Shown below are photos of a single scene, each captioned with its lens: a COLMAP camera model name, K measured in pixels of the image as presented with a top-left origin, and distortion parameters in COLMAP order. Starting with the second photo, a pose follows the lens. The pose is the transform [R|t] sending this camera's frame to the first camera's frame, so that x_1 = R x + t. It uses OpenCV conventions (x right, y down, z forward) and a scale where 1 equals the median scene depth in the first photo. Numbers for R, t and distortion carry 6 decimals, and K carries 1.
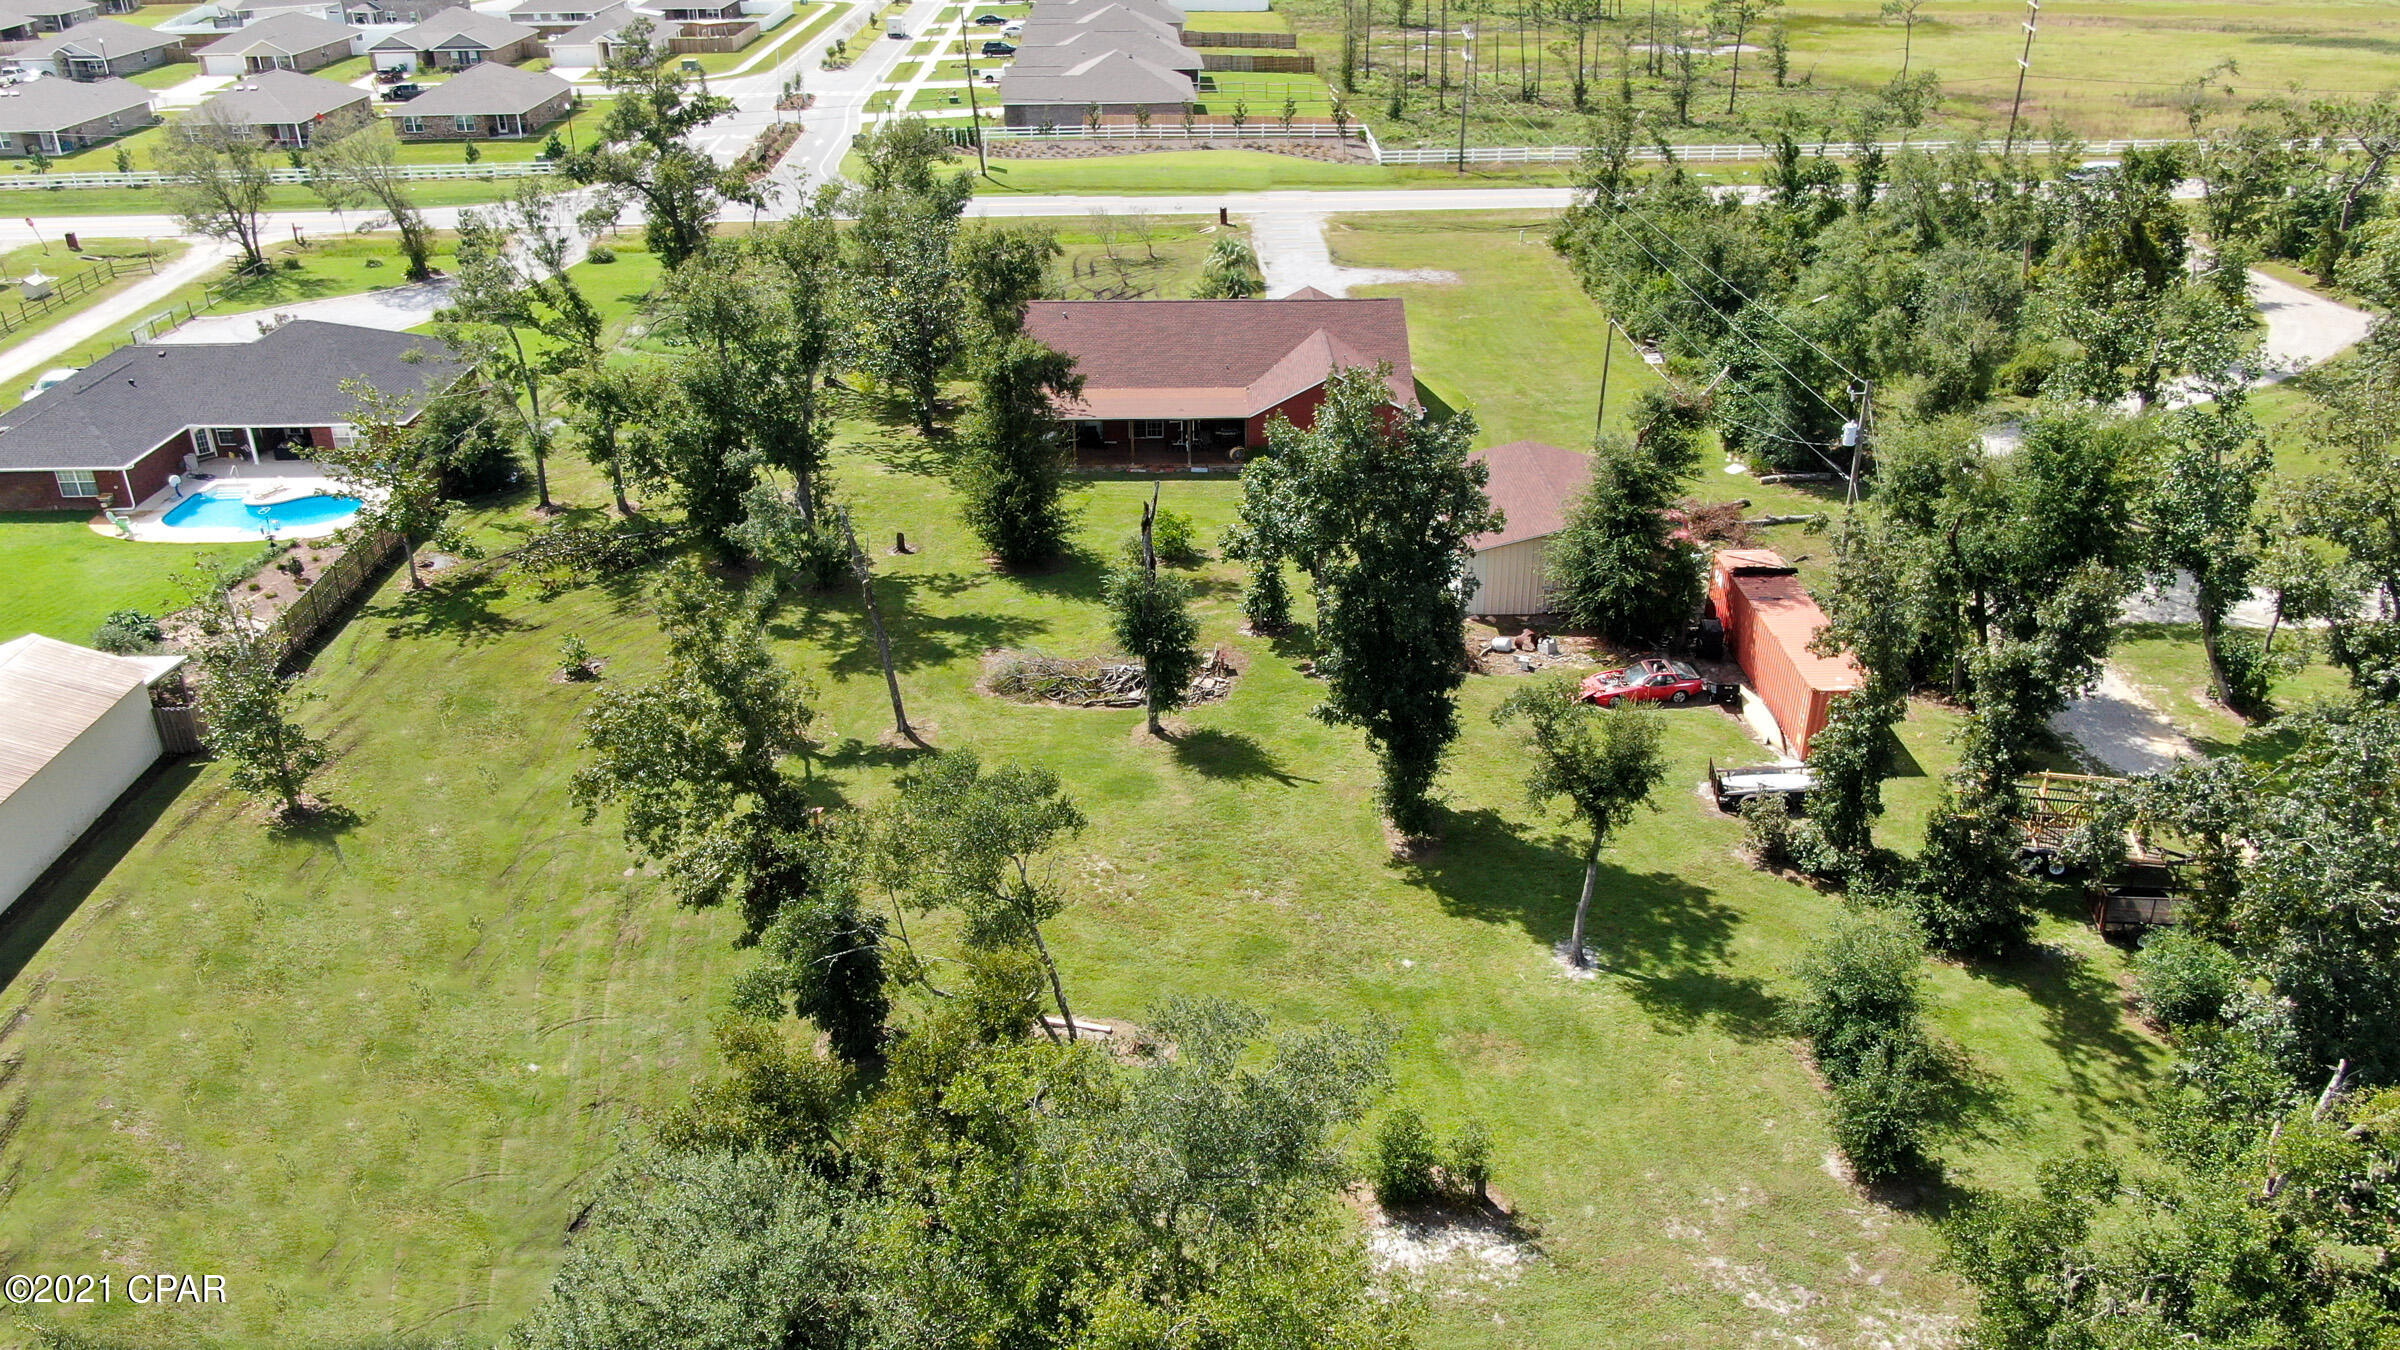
lens RADIAL K [[1782.9, 0, 1198.9], [0, 1782.9, 666.3], [0, 0, 1]] dist [-0.006184, -0.000865]
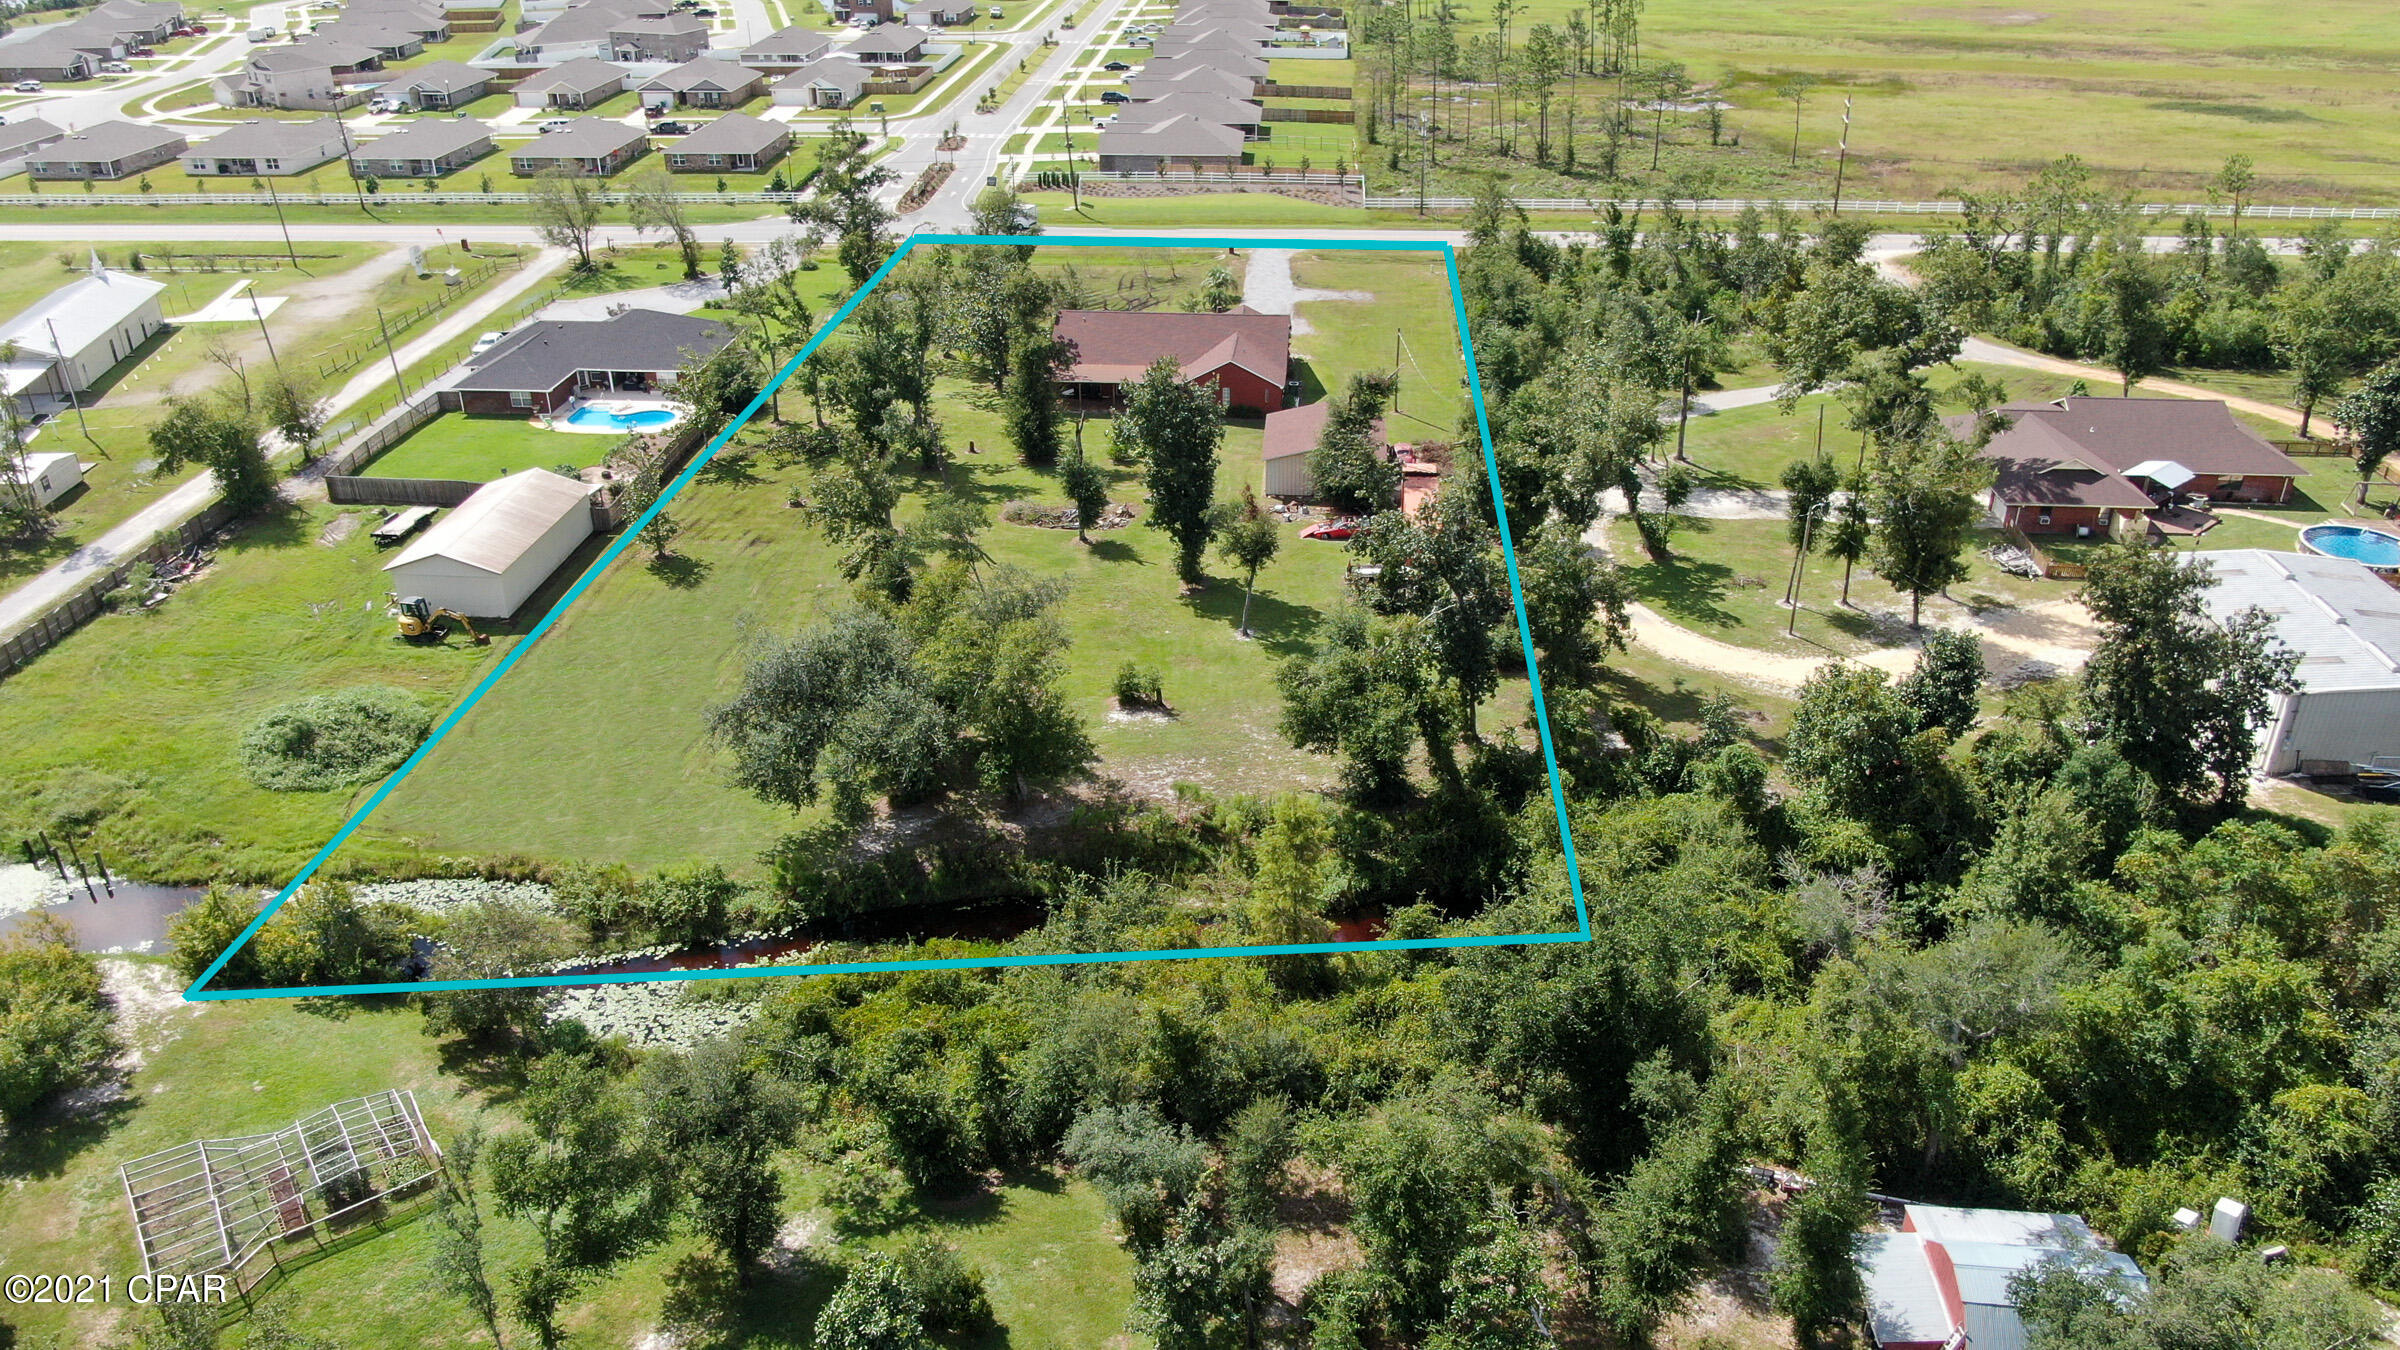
lens RADIAL K [[1782.9, 0, 1202.1], [0, 1782.9, 680.0], [0, 0, 1]] dist [-0.006184, -0.000865]
pose [[0.994938, 0.048101, -0.088226, 0.212250], [-0.046440, 0.998705, 0.020782, 0.106336], [0.089111, -0.016579, 0.995884, -0.698855]]
